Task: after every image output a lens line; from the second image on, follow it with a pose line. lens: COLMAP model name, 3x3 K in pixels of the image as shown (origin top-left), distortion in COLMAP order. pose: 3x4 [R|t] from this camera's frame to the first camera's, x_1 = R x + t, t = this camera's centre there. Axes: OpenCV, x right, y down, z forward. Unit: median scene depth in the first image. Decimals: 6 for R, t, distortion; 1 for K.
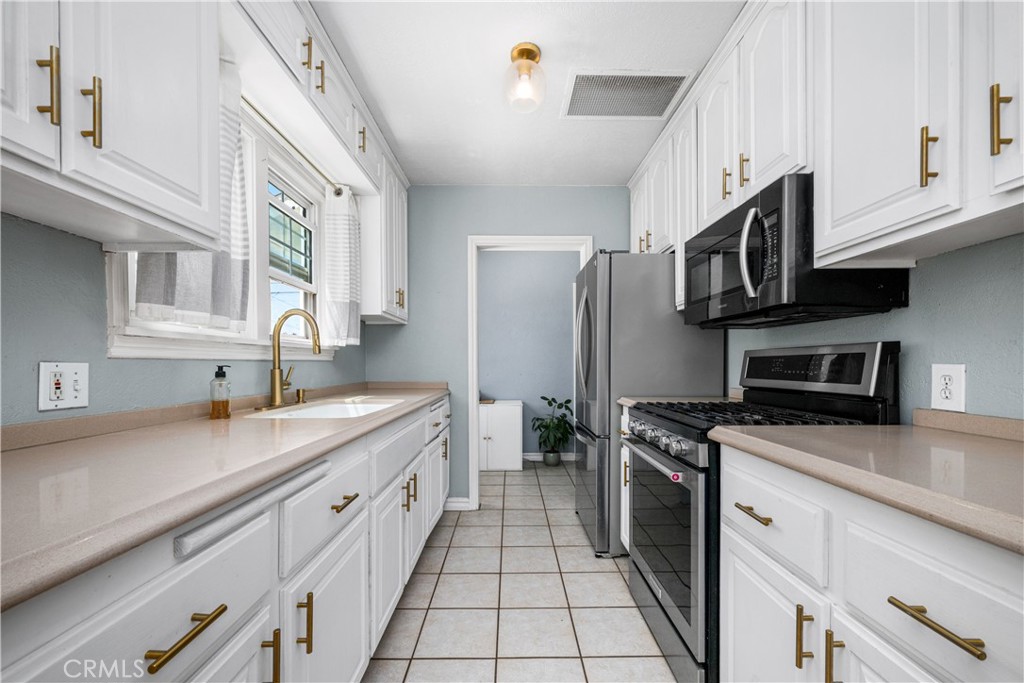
lens RADIAL K [[417.8, 0, 510.5], [0, 417.8, 370.0], [0, 0, 1]] dist [-0.000680, -0.000091]
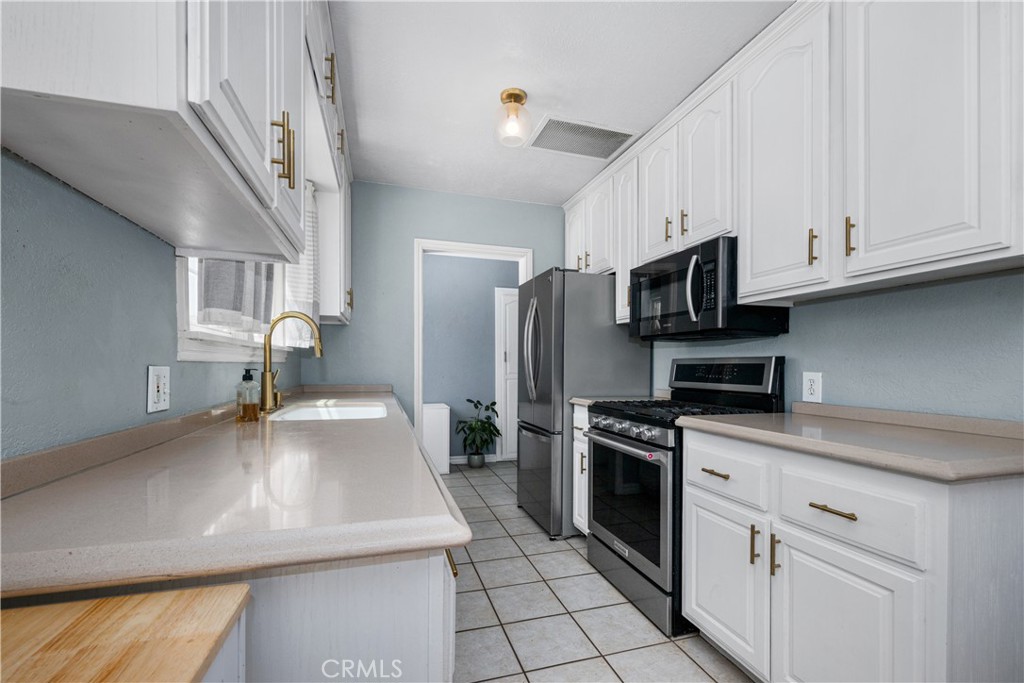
lens RADIAL K [[447.7, 0, 520.6], [0, 447.7, 368.5], [0, 0, 1]] dist [0.001836, 0.000360]
pose [[0.956275, 0.008131, 0.292357, -0.289831], [-0.005848, 0.999945, -0.008683, -0.004142], [-0.292411, 0.006593, 0.956270, -0.165739]]
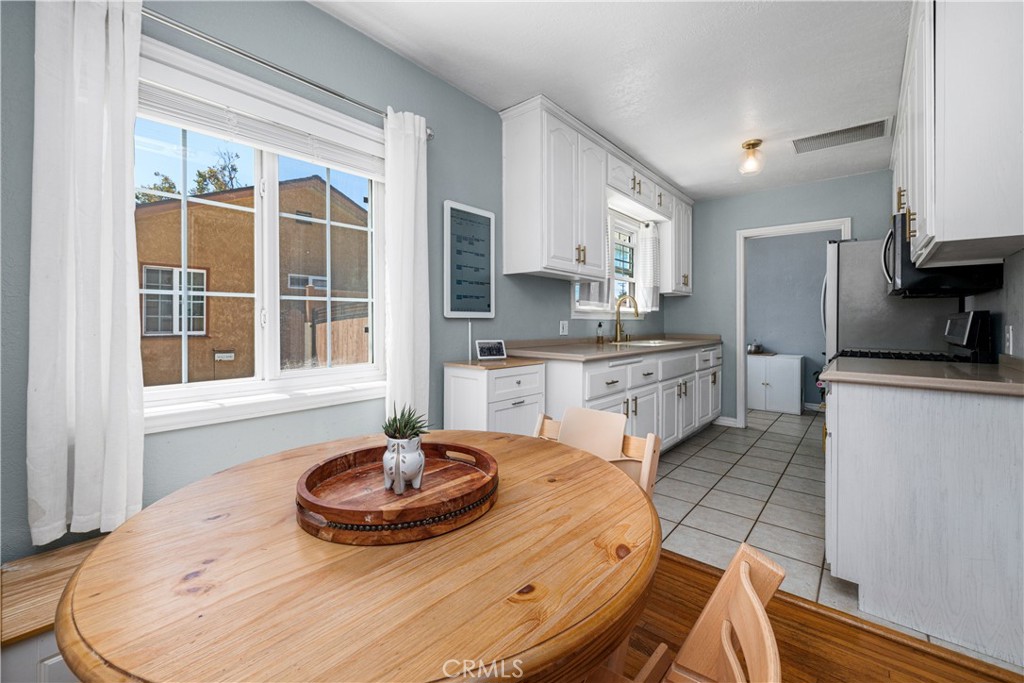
lens RADIAL K [[417.8, 0, 522.5], [0, 417.8, 310.3], [0, 0, 1]] dist [-0.000680, -0.000091]
pose [[0.776167, -0.007599, -0.630481, 0.379949], [-0.017789, 0.999265, -0.033943, 0.008840], [0.630276, 0.037562, 0.775462, -0.906491]]
